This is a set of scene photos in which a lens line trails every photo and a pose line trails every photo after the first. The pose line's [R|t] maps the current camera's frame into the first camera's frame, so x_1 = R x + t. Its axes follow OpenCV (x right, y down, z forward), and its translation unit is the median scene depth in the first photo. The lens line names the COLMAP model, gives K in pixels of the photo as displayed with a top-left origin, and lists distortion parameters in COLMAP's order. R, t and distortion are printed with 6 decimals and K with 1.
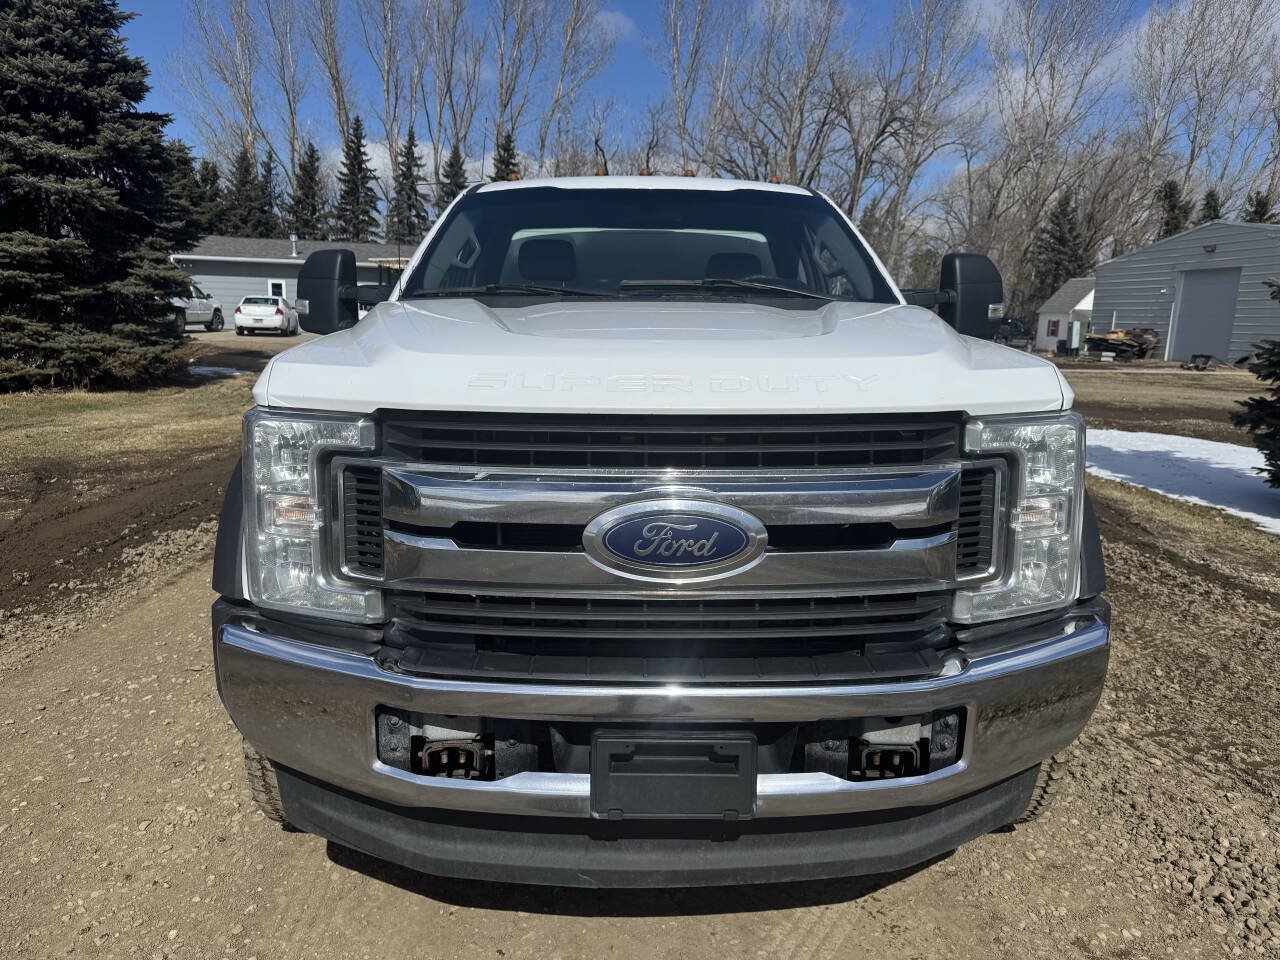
lens RADIAL K [[915.5, 0, 624.9], [0, 915.5, 515.1], [0, 0, 1]] dist [-0.029757, 0.000861]
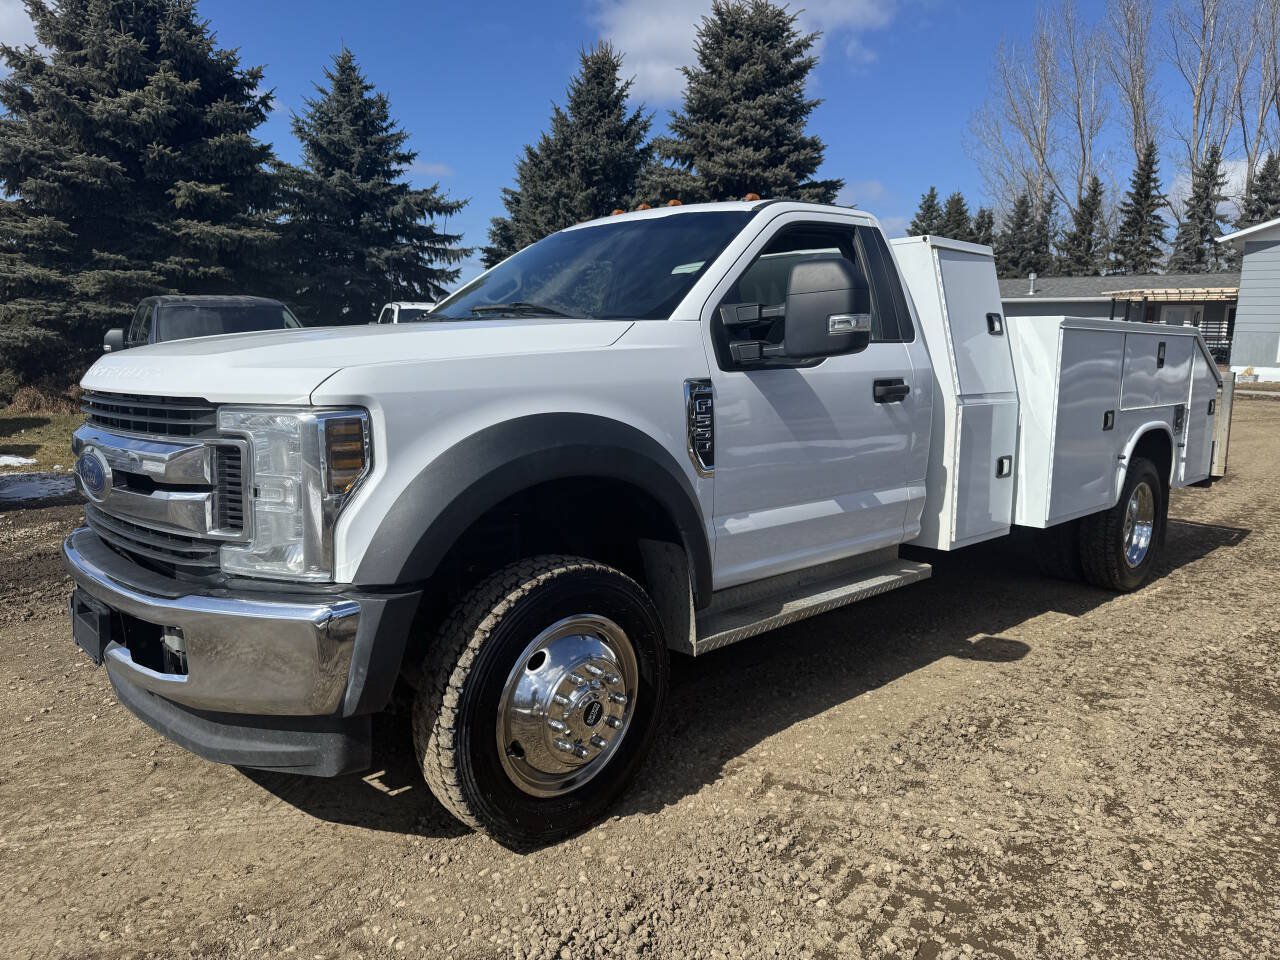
lens RADIAL K [[903.2, 0, 635.7], [0, 903.2, 480.1], [0, 0, 1]] dist [0.047518, -0.060603]
pose [[0.668594, 0.088840, -0.738302, 0.073648], [-0.147966, 0.988879, -0.015004, -0.003021], [0.728758, 0.119275, 0.674303, 0.025327]]
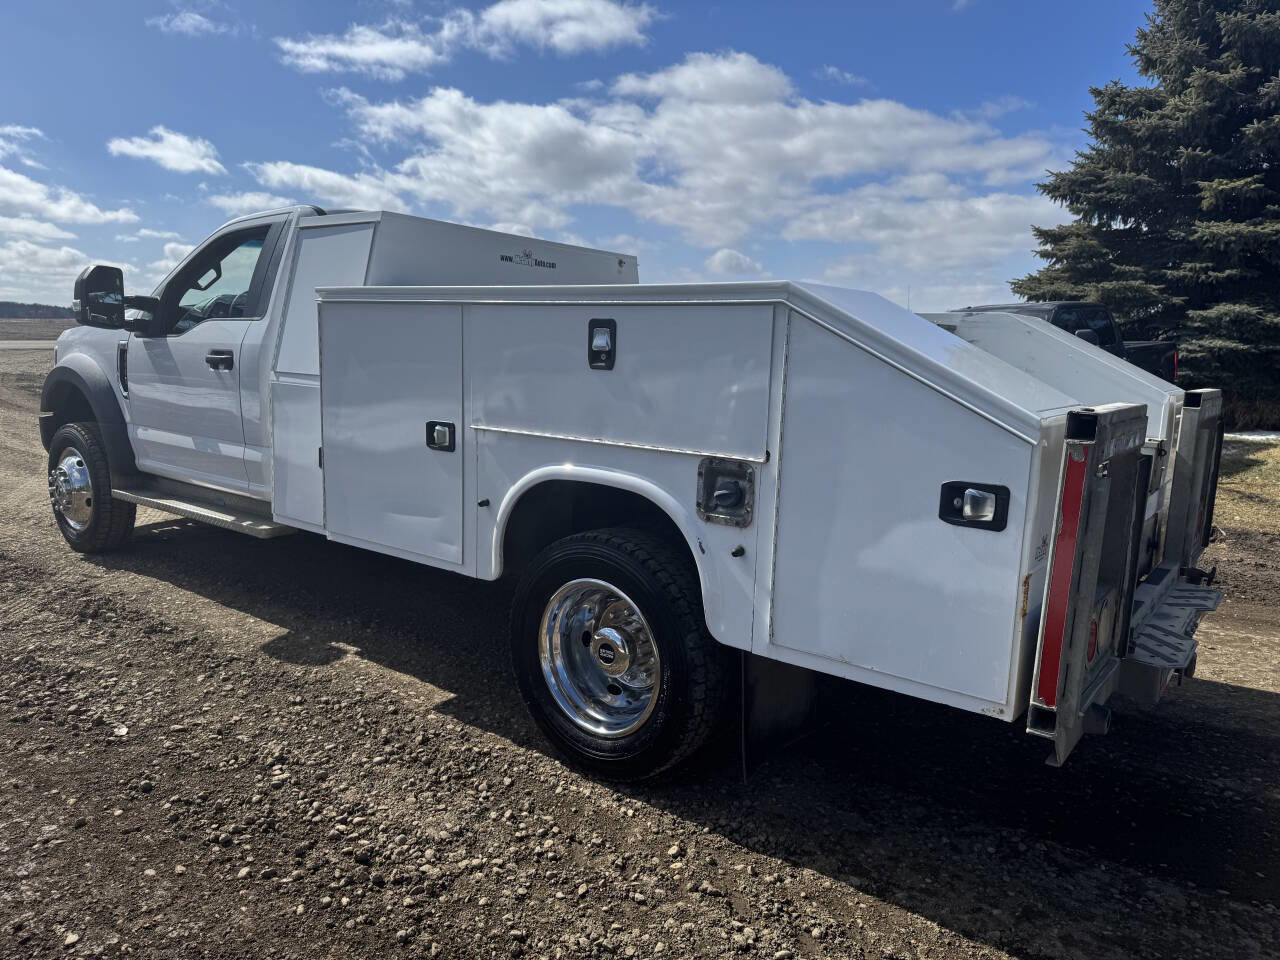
lens RADIAL K [[897.2, 0, 637.9], [0, 897.2, 483.3], [0, 0, 1]] dist [0.002169, -0.002099]
pose [[-0.616710, 0.084536, -0.782638, 0.077427], [-0.202568, 0.943693, 0.261554, -0.036547], [0.760681, 0.319840, -0.564860, 0.183399]]
